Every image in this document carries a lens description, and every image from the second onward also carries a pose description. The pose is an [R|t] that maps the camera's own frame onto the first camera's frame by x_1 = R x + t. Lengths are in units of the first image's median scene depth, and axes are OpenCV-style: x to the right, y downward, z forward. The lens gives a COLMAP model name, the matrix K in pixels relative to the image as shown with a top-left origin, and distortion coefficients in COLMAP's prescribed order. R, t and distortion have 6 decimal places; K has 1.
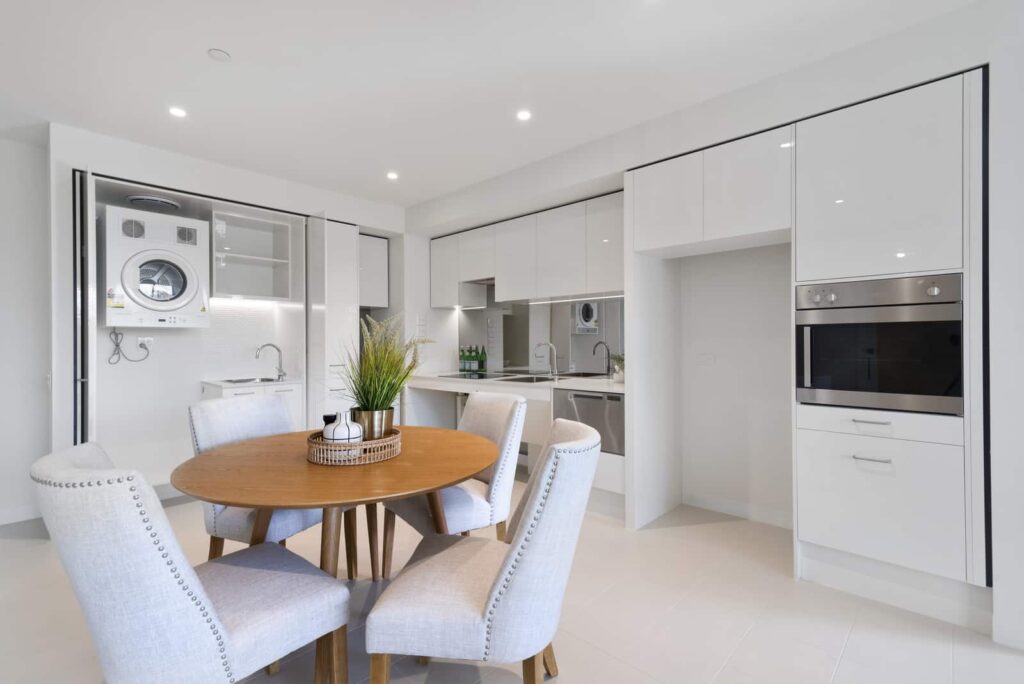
lens RADIAL K [[473.0, 0, 509.8], [0, 473.0, 342.6], [0, 0, 1]] dist [0.014581, -0.001126]
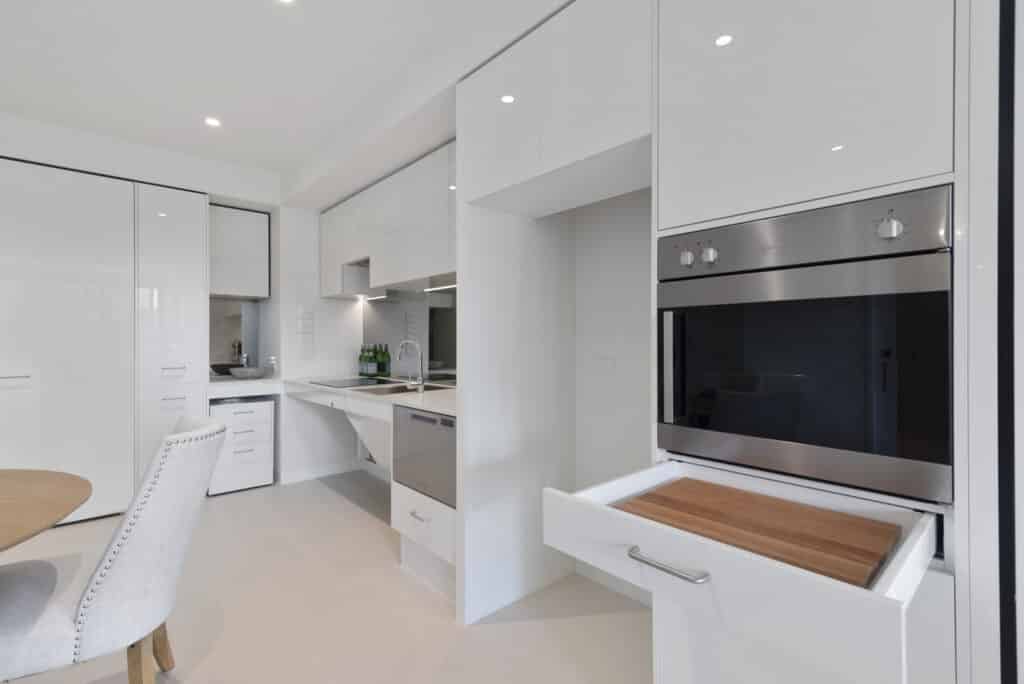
lens RADIAL K [[473.0, 0, 514.2], [0, 473.0, 342.0], [0, 0, 1]] dist [0.014581, -0.001126]
pose [[0.996118, 0.001828, -0.088006, 0.308572], [-0.001528, 0.999993, 0.003475, 0.000082], [0.088012, -0.003327, 0.996114, 0.277678]]
